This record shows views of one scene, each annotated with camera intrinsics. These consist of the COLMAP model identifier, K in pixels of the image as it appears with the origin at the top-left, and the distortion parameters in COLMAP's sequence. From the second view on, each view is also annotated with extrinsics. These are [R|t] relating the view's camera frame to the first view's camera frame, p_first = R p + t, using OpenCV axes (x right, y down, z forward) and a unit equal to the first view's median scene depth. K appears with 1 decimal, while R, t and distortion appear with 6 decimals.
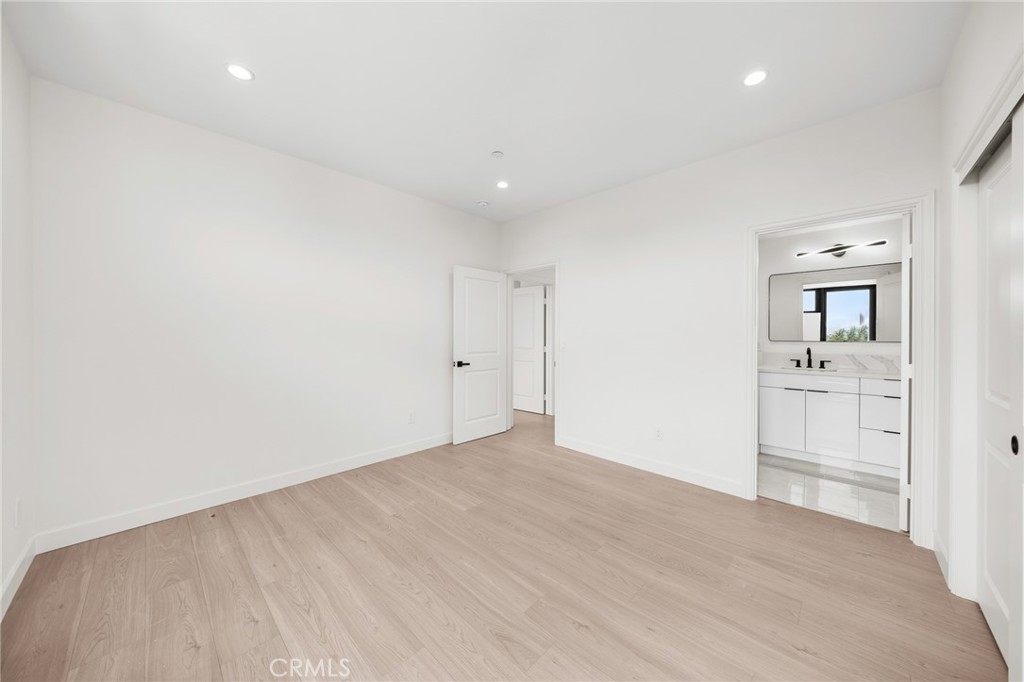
lens RADIAL K [[355.5, 0, 512.2], [0, 355.5, 344.6], [0, 0, 1]] dist [0.003309, -0.000844]
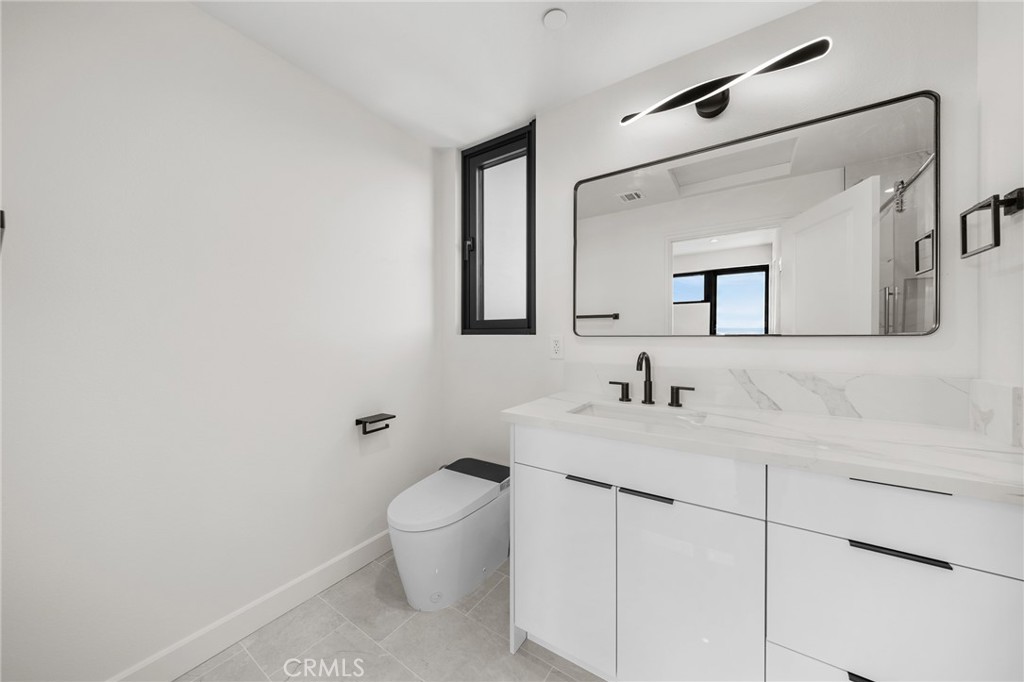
lens RADIAL K [[355.5, 0, 511.6], [0, 355.5, 338.3], [0, 0, 1]] dist [0.003309, -0.000844]
pose [[0.984726, 0.003018, 0.174088, 0.609794], [0.000601, 0.999785, -0.020732, 0.001891], [-0.174113, 0.020520, 0.984512, 0.633613]]
